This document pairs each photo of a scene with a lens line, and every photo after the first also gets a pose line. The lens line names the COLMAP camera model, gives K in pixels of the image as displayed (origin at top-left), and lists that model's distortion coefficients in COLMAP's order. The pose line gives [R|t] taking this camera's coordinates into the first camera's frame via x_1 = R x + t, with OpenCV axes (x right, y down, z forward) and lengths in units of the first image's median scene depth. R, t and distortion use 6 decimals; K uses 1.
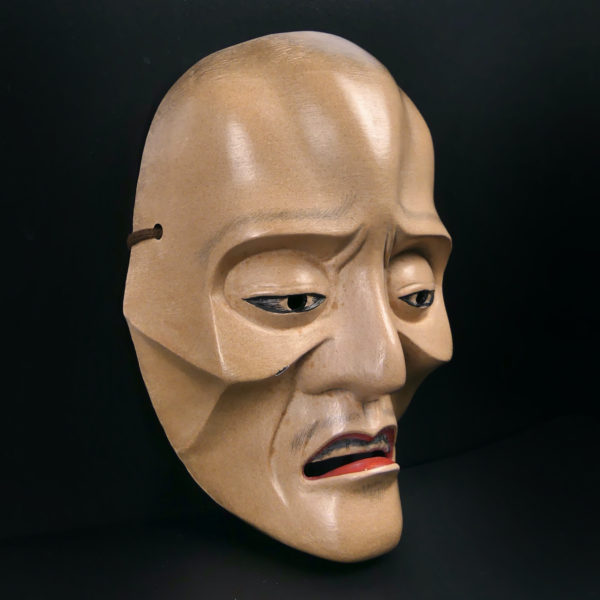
lens RADIAL K [[672.3, 0, 298.4], [0, 672.3, 312.7], [0, 0, 1]] dist [-0.001566, 0.001840]
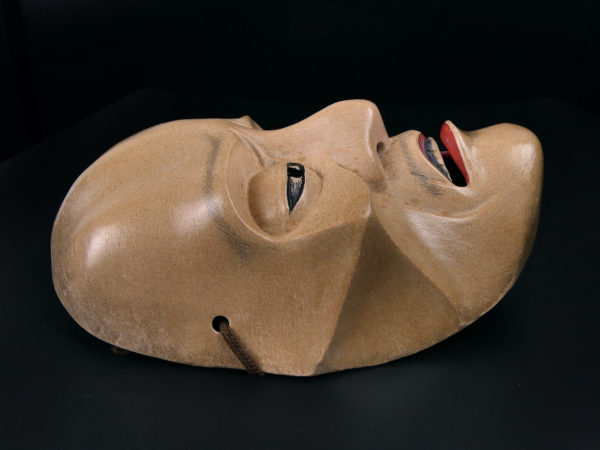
lens RADIAL K [[545.6, 0, 324.9], [0, 545.6, 226.3], [0, 0, 1]] dist [-0.000248, 0.000686]
pose [[-0.000525, -0.826395, 0.563091, -0.536375], [0.996450, -0.047838, -0.069280, 0.083964], [0.084190, 0.561055, 0.823486, 0.330236]]
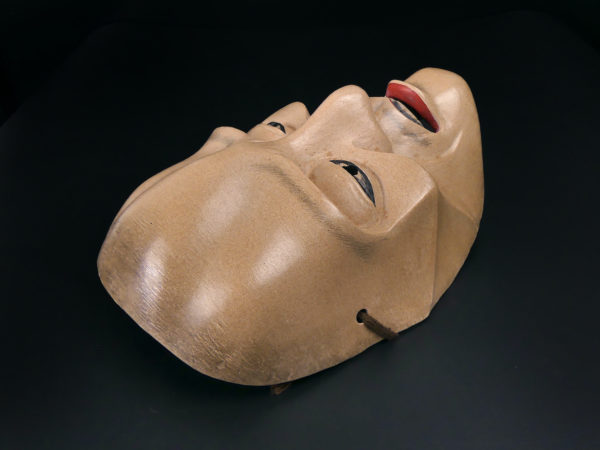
lens RADIAL K [[545.6, 0, 324.9], [0, 545.6, 226.3], [0, 0, 1]] dist [-0.000248, 0.000686]
pose [[-0.566718, -0.795088, 0.216022, -0.257102], [0.788912, -0.448054, 0.420553, -0.488952], [-0.237587, 0.408757, 0.881175, 0.184020]]
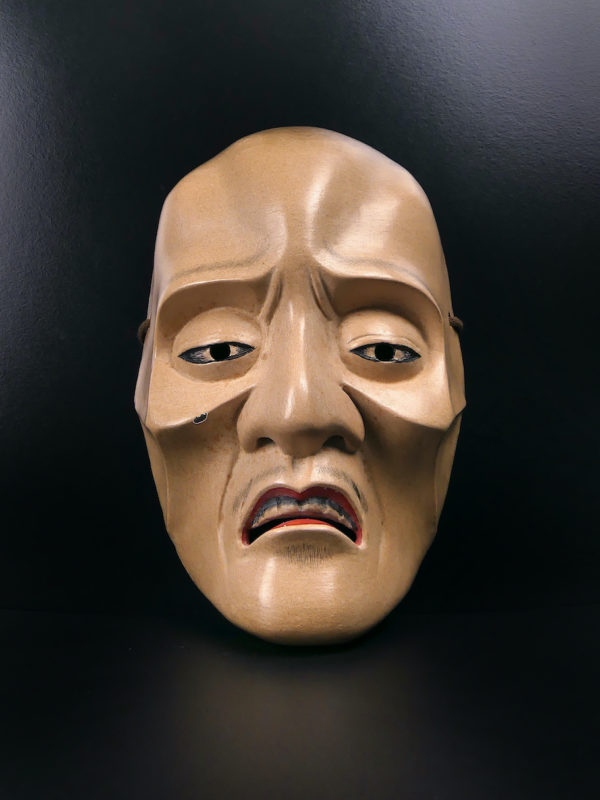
lens RADIAL K [[727.5, 0, 300.0], [0, 727.5, 400.0], [0, 0, 1]] dist [-0.000248, 0.000686]
pose [[0.849609, -0.109281, -0.515967, 0.636739], [-0.037944, 0.963098, -0.266462, 0.330226], [0.526046, 0.245966, 0.814111, 0.180554]]
